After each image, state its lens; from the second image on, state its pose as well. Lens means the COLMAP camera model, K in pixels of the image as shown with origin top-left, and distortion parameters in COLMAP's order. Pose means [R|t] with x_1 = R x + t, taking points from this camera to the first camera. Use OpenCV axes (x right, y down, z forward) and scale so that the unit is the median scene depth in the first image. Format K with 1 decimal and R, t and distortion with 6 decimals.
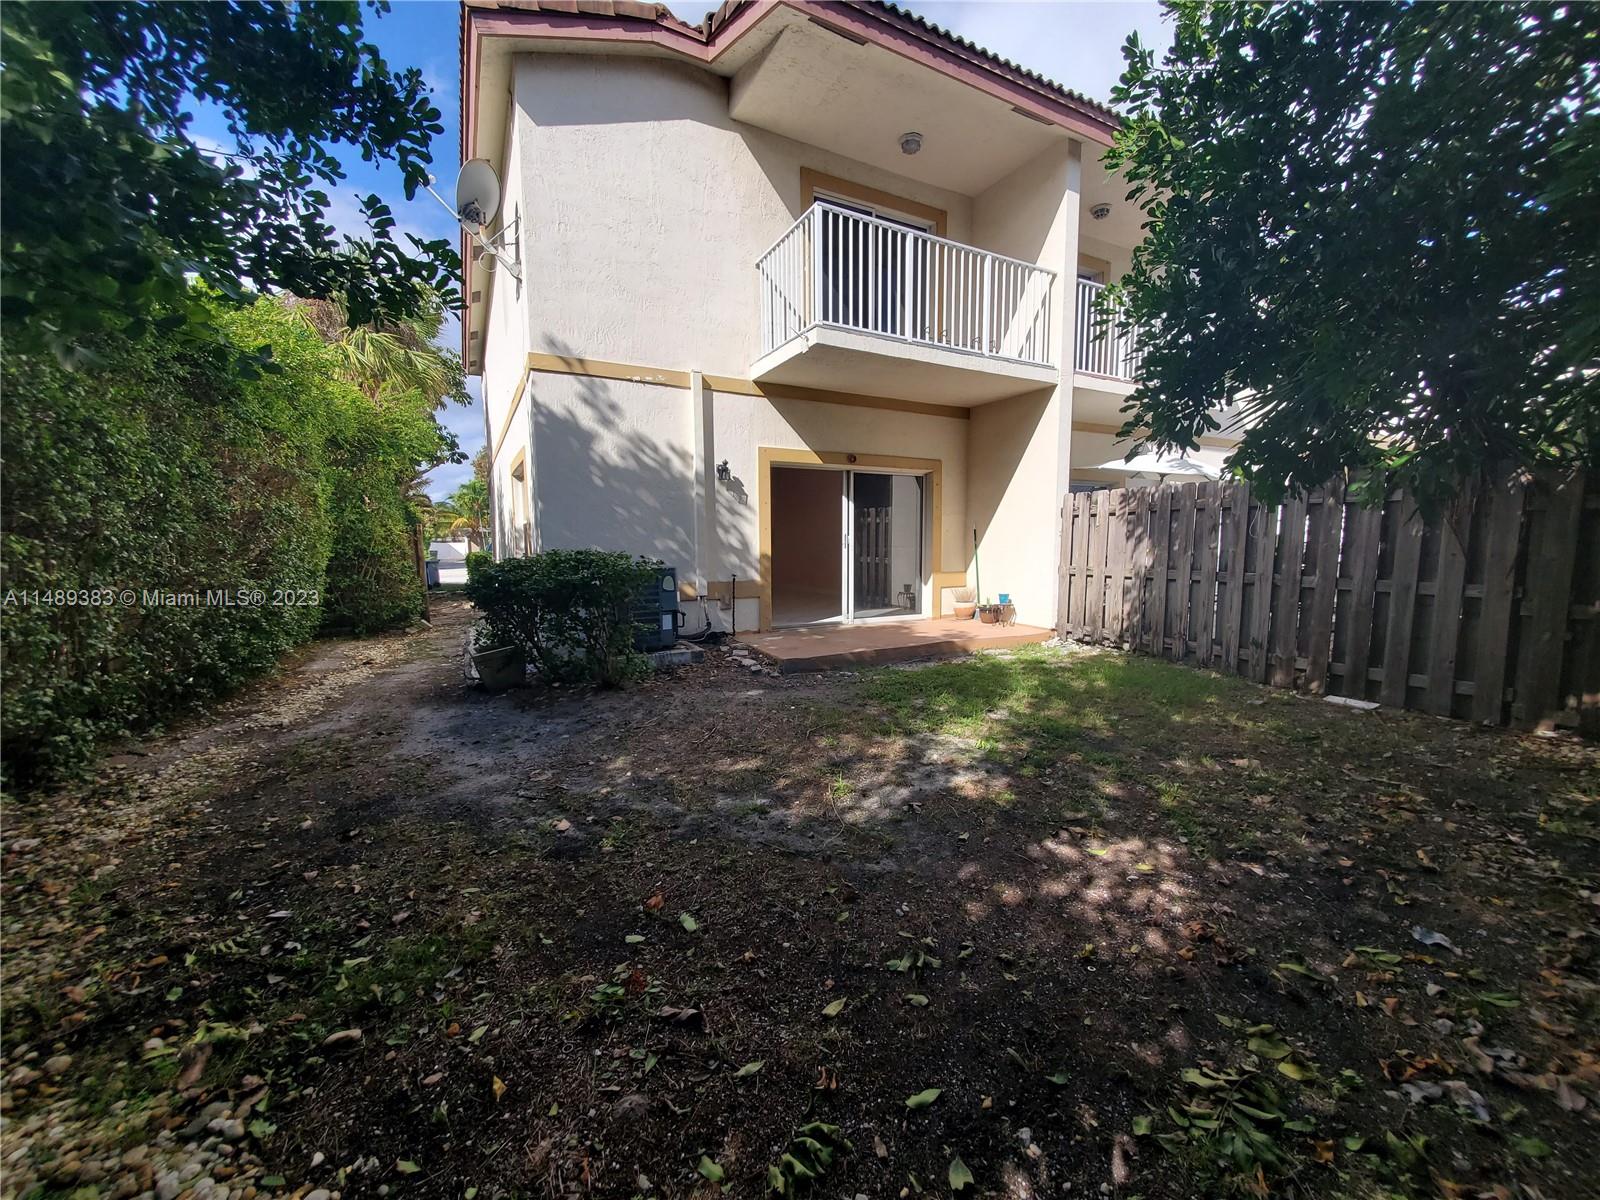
lens RADIAL K [[634.1, 0, 804.2], [0, 634.1, 612.9], [0, 0, 1]] dist [0.002533, -0.000707]
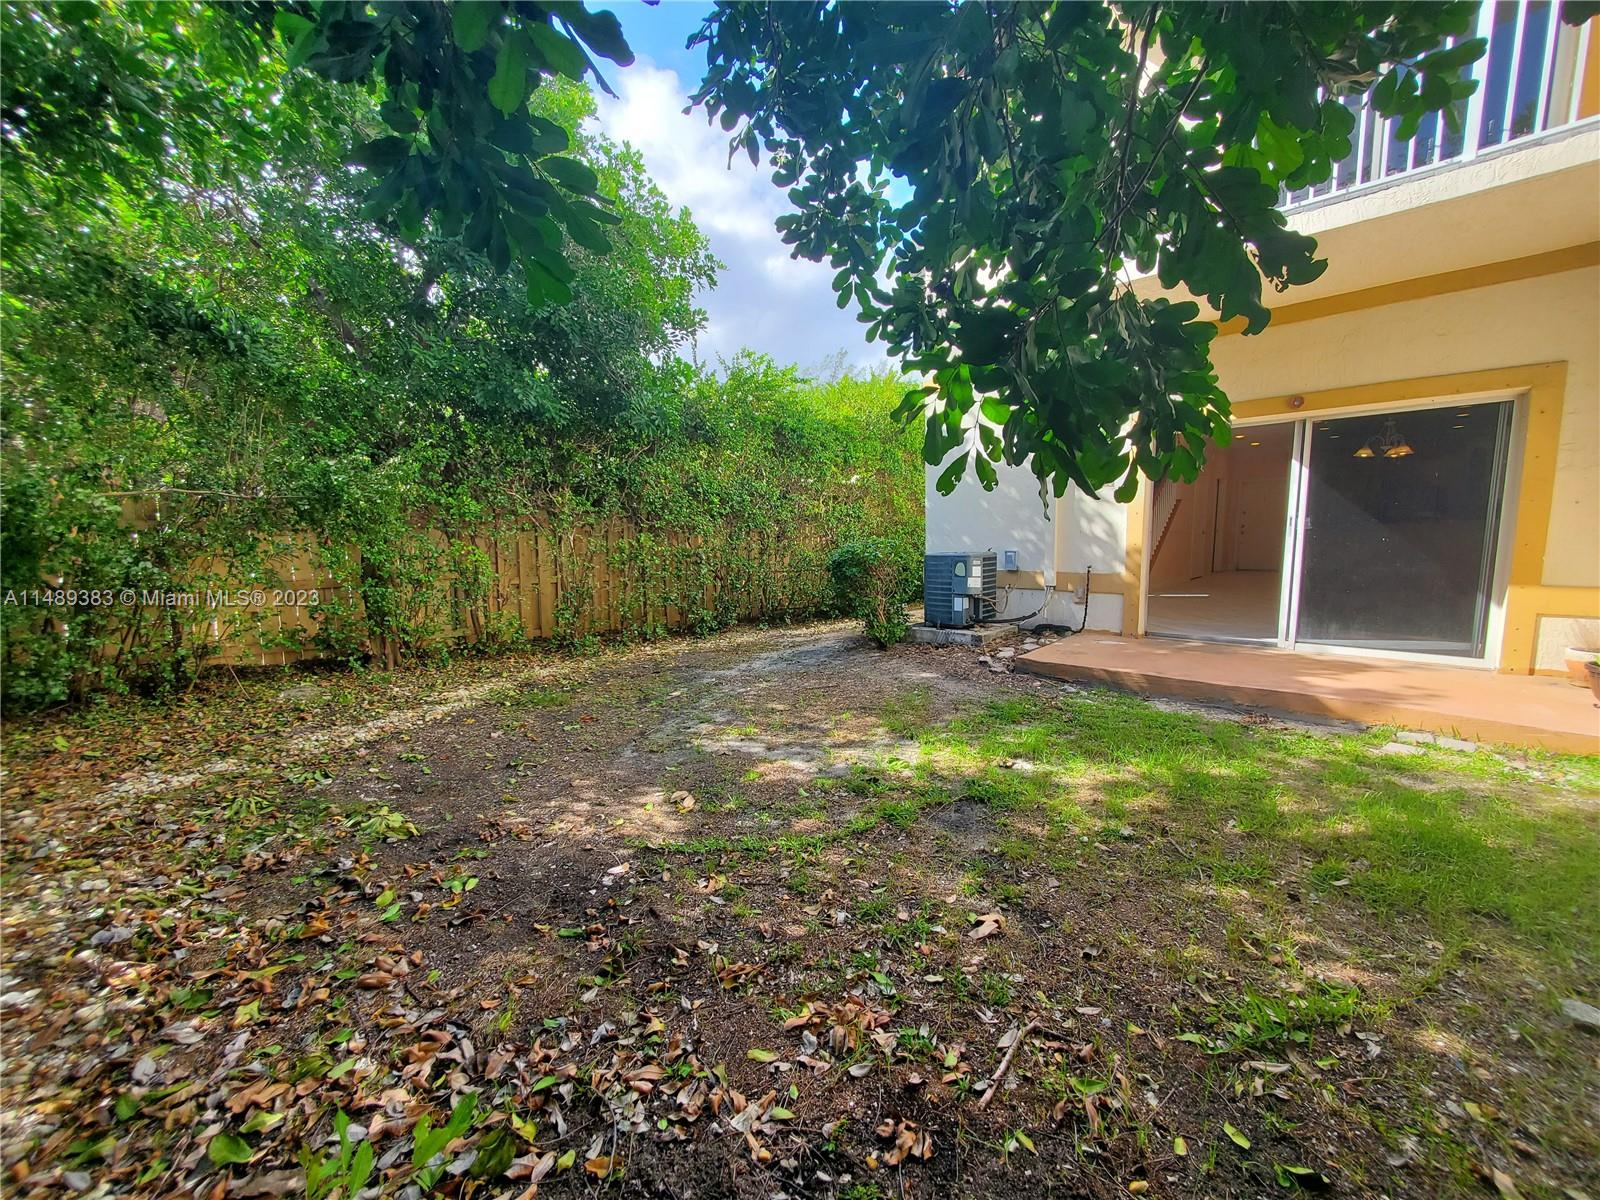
lens RADIAL K [[634.1, 0, 804.2], [0, 634.1, 612.9], [0, 0, 1]] dist [0.002533, -0.000707]
pose [[0.307795, 0.126114, -0.943058, 1.166839], [-0.091612, 0.990499, 0.102558, -0.093216], [0.947032, 0.054829, 0.316424, 0.638106]]
